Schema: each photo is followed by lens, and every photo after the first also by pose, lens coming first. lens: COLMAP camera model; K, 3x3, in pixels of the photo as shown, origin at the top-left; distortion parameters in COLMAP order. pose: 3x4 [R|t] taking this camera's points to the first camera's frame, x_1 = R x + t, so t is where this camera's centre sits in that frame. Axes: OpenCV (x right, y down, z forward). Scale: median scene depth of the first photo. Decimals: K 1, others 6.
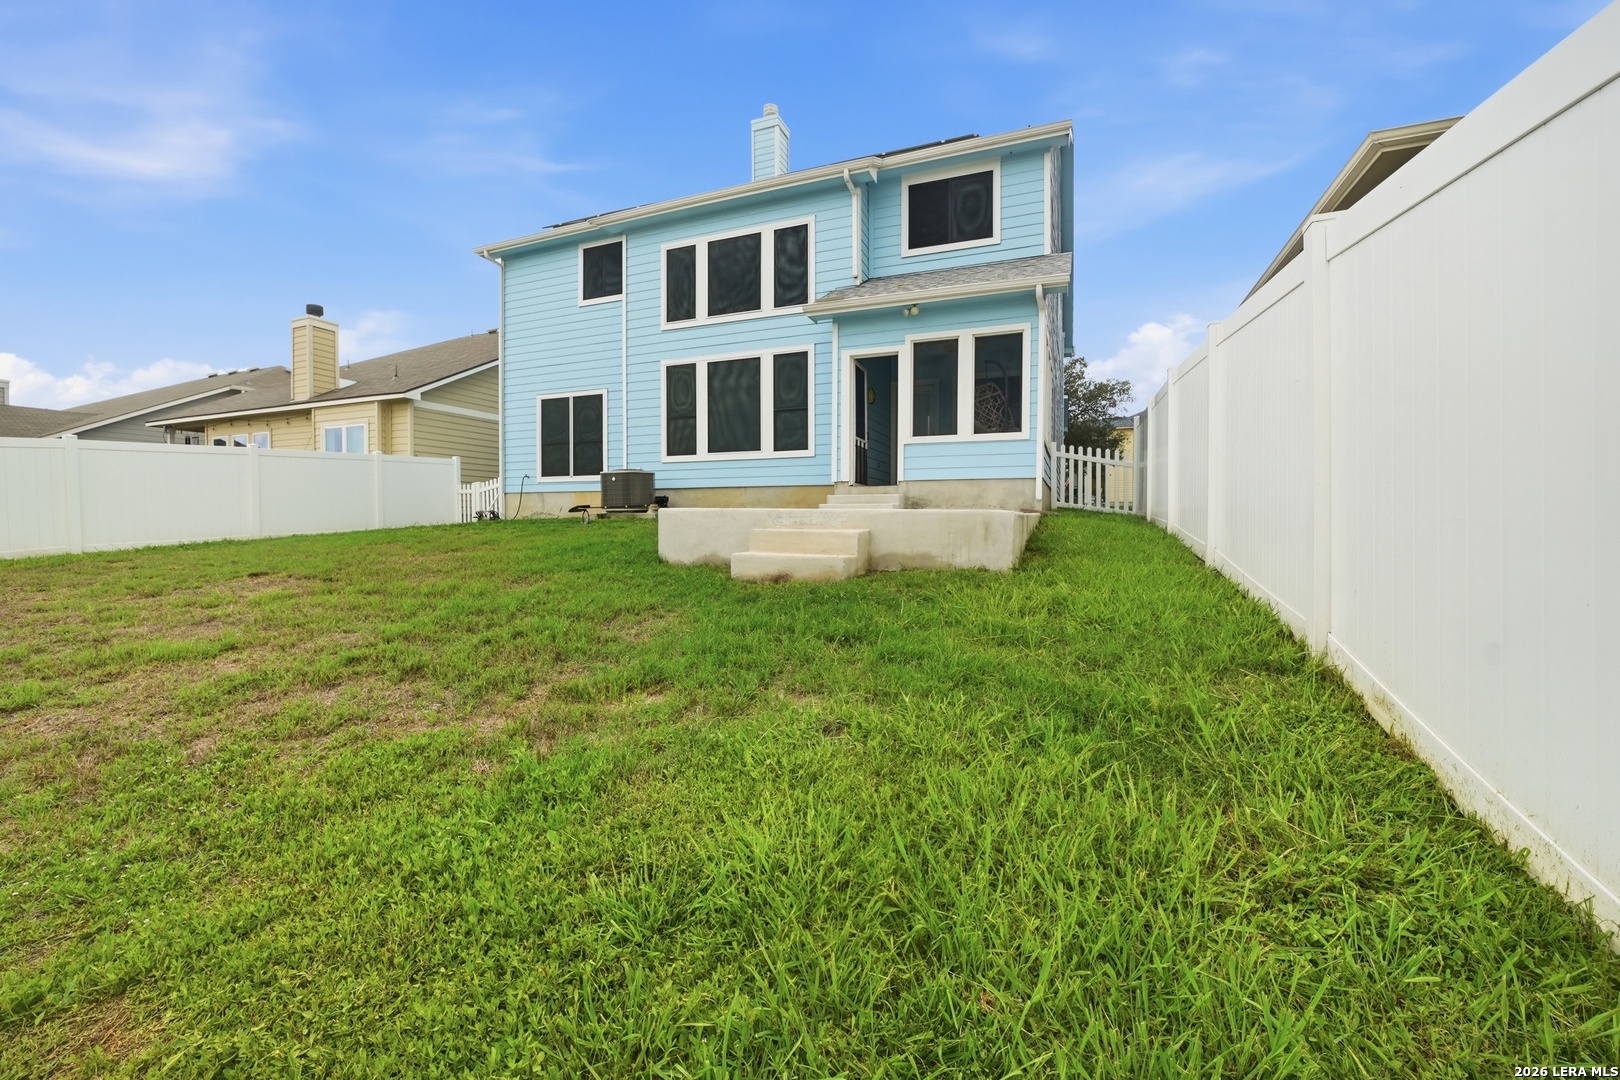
lens RADIAL K [[677.4, 0, 803.4], [0, 677.4, 536.8], [0, 0, 1]] dist [-0.014628, 0.002902]
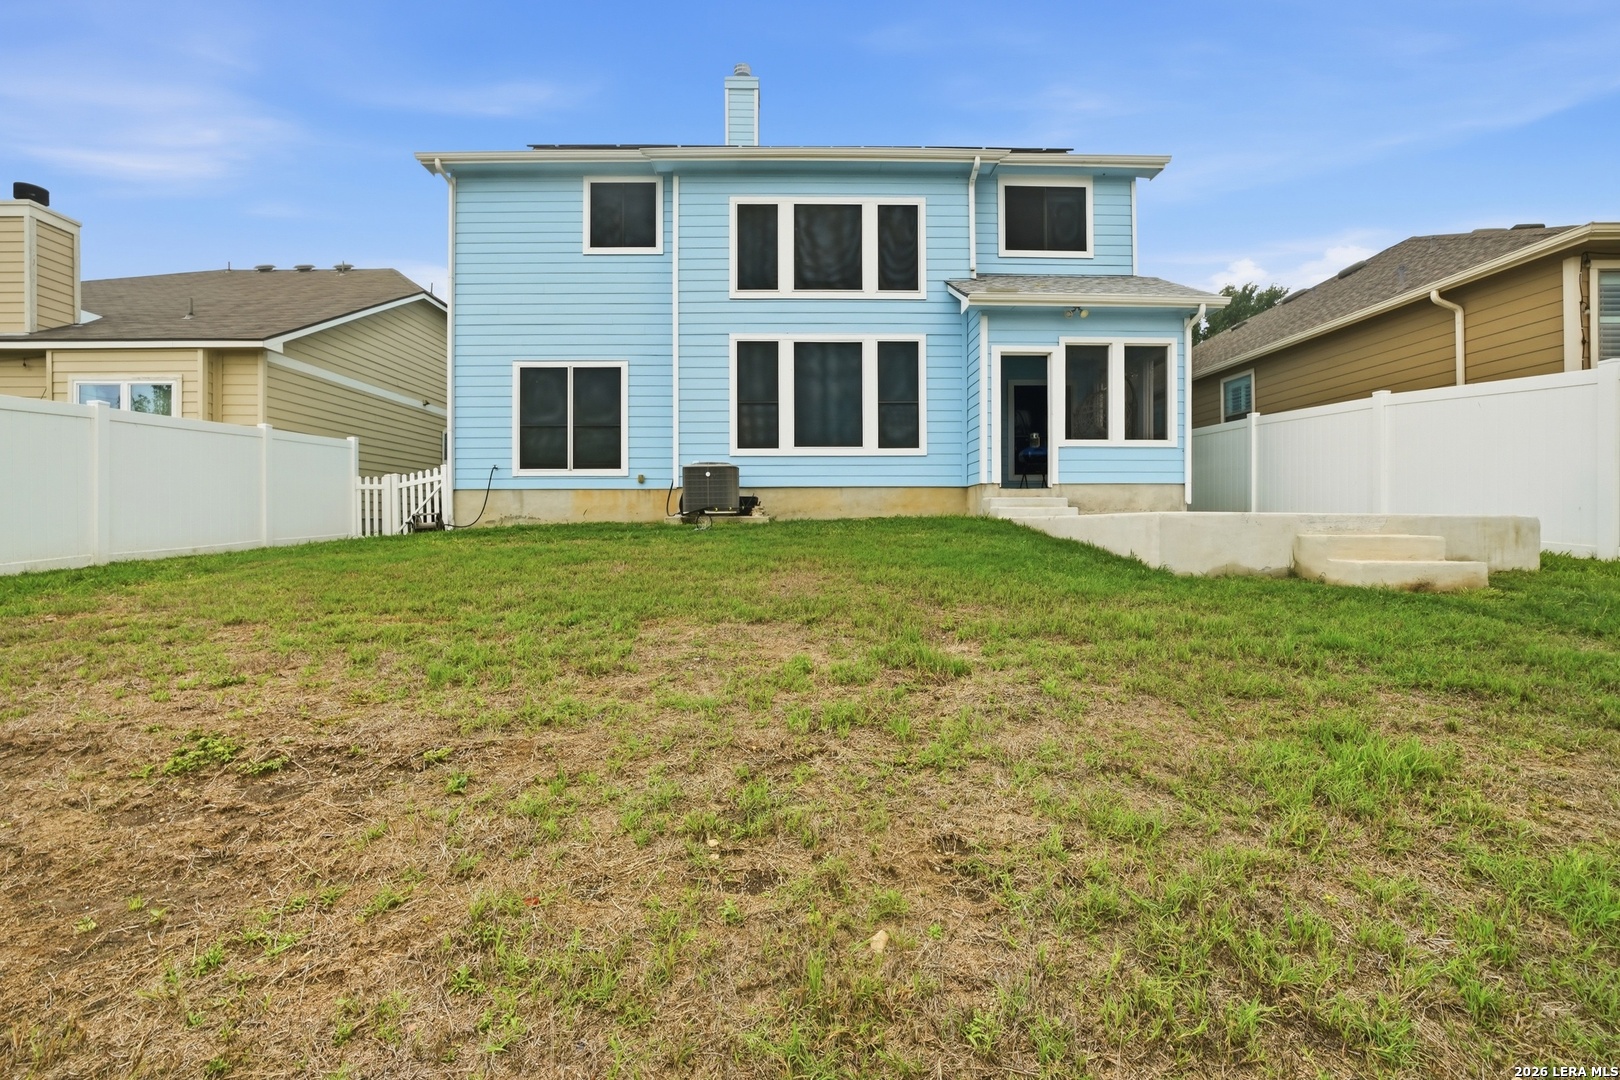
lens RADIAL K [[677.4, 0, 810.0], [0, 677.4, 528.0], [0, 0, 1]] dist [-0.014628, 0.002902]
pose [[0.911954, -0.008379, 0.410207, -0.483548], [0.015165, 0.999797, -0.013292, -0.008629], [-0.410012, 0.018342, 0.911896, 0.208923]]
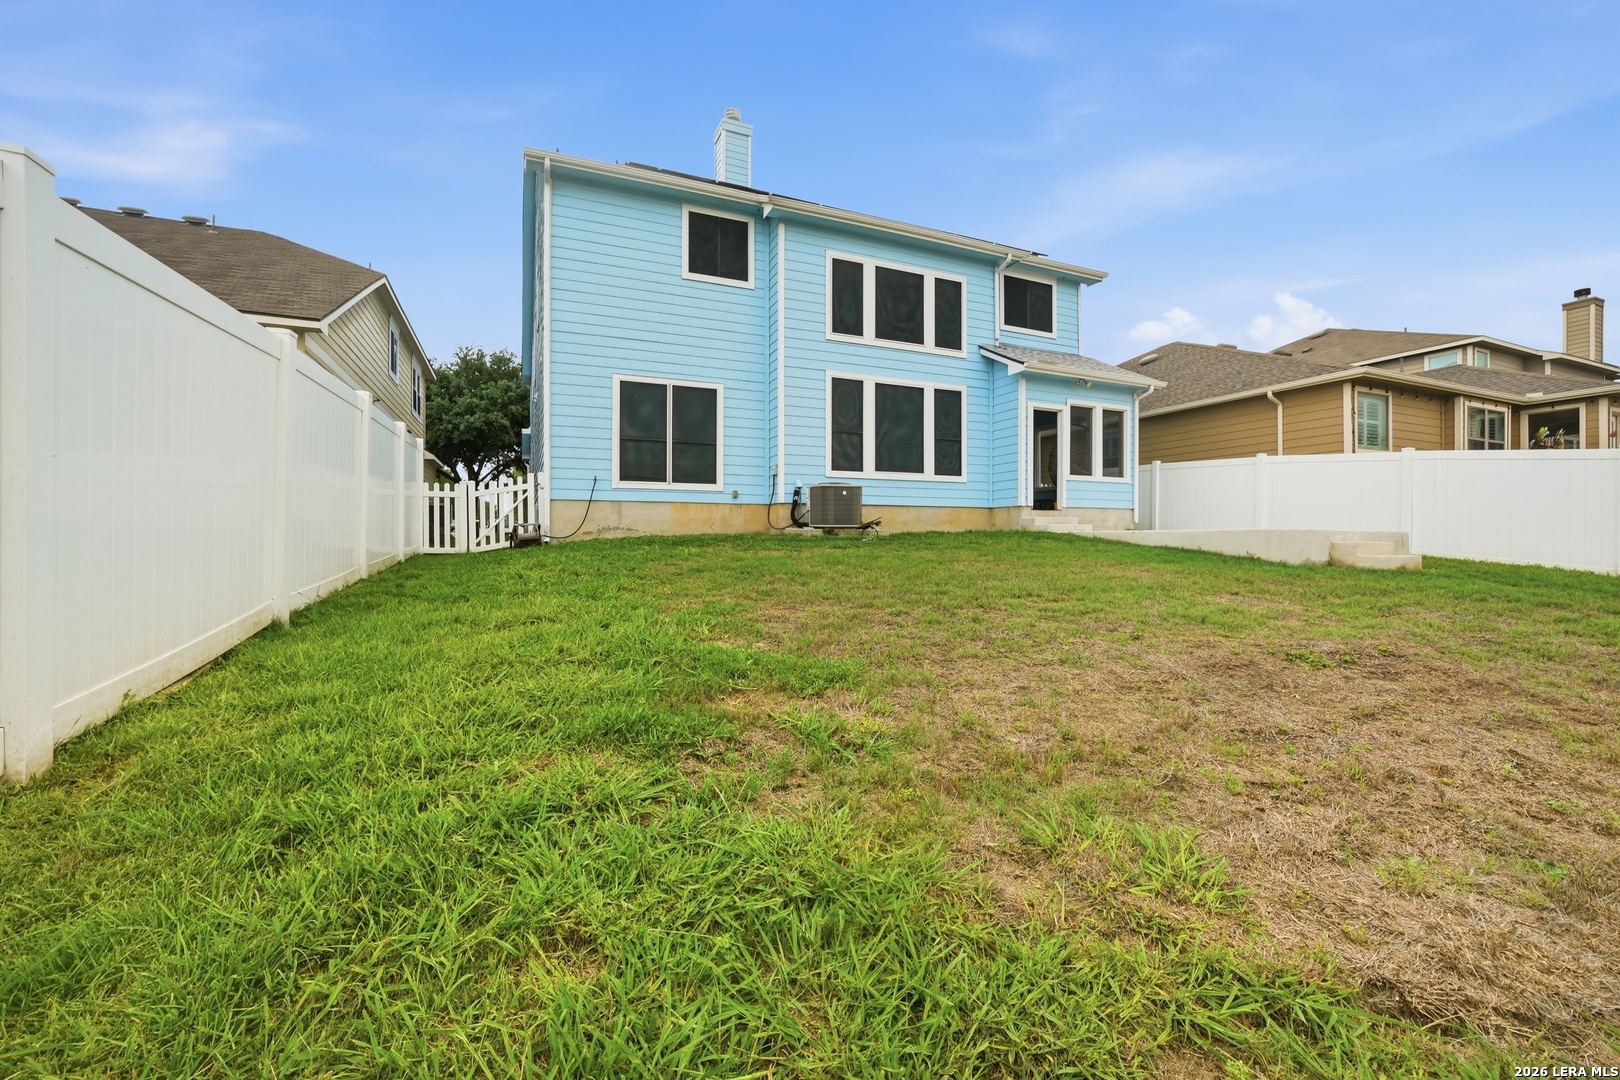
lens RADIAL K [[677.4, 0, 806.2], [0, 677.4, 542.9], [0, 0, 1]] dist [-0.014628, 0.002902]
pose [[0.682944, -0.003683, 0.730462, -0.965861], [0.020404, 0.999693, -0.014036, -0.004006], [-0.730186, 0.024490, 0.682810, 0.388516]]
